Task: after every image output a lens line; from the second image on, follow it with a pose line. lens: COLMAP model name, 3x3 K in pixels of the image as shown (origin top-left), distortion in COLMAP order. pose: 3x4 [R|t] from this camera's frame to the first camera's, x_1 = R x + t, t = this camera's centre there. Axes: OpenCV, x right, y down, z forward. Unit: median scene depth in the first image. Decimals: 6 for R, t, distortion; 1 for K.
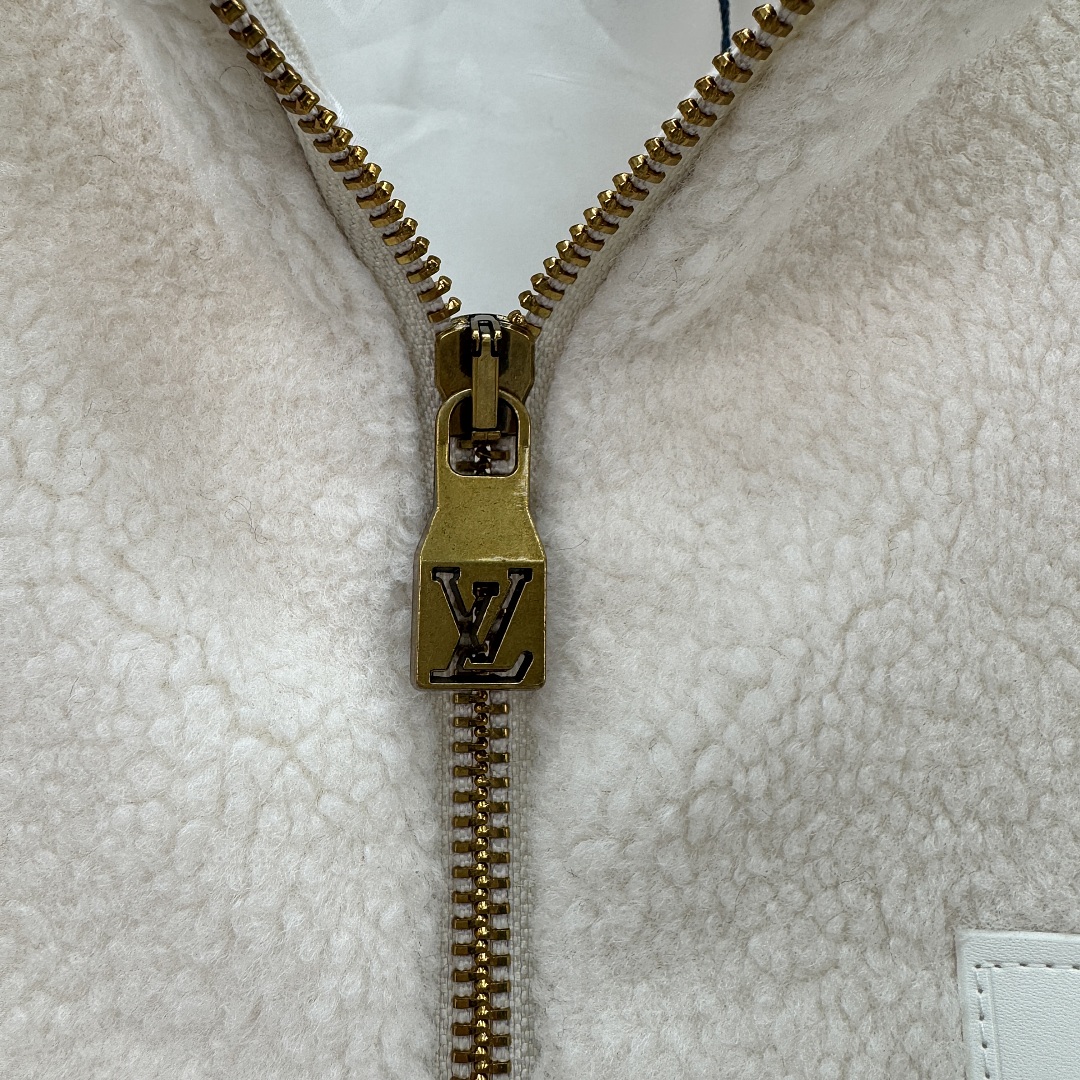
lens RADIAL K [[1016.4, 0, 510.3], [0, 1016.4, 454.2], [0, 0, 1]] dist [-0.018732, 0.000000]
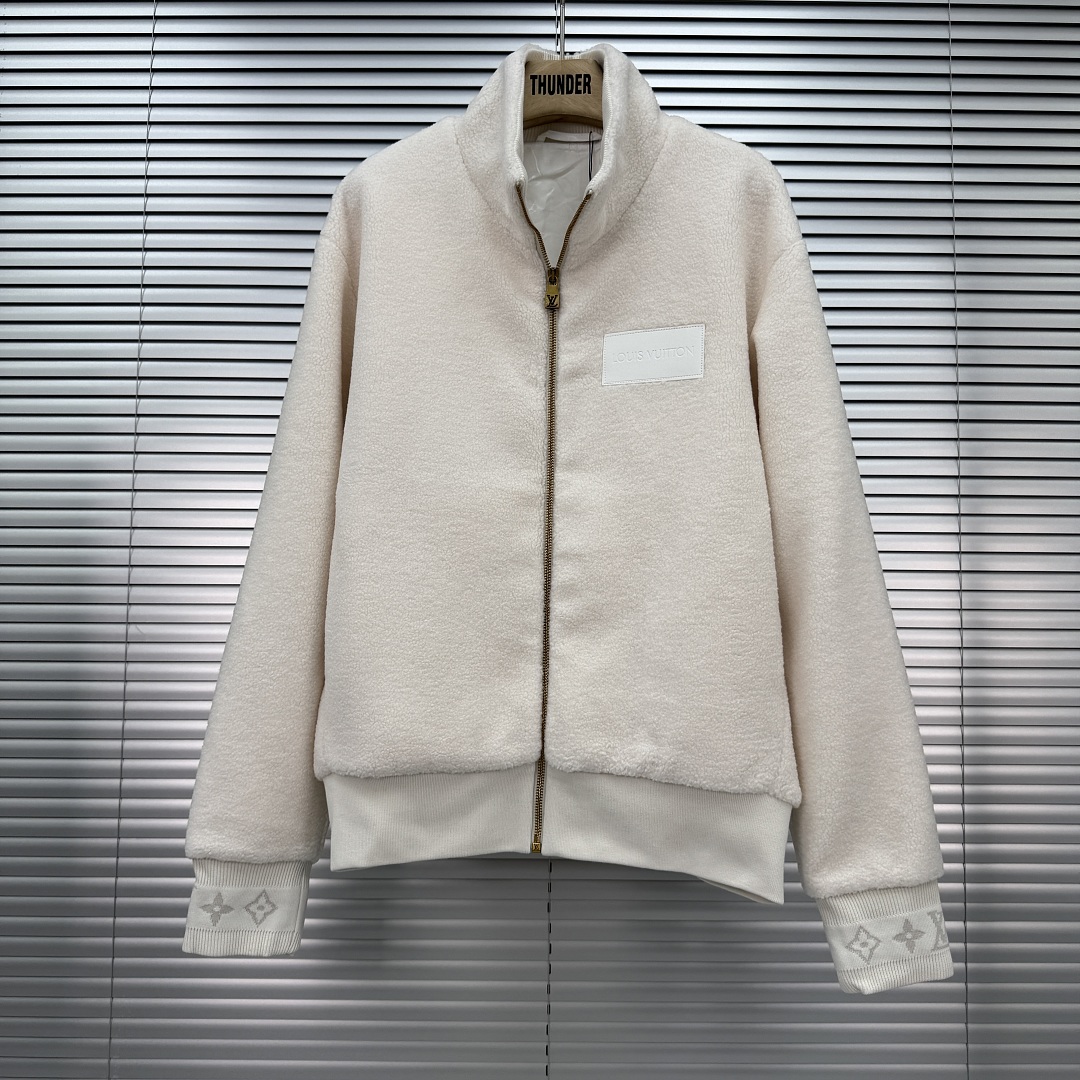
lens RADIAL K [[1016.4, 0, 535.4], [0, 1016.4, 538.2], [0, 0, 1]] dist [-0.018732, 0.000000]
pose [[0.977419, 0.000095, -0.211312, 1.696092], [0.024293, 0.993319, 0.112812, 1.209240], [0.209911, -0.115398, 0.970887, -7.893578]]
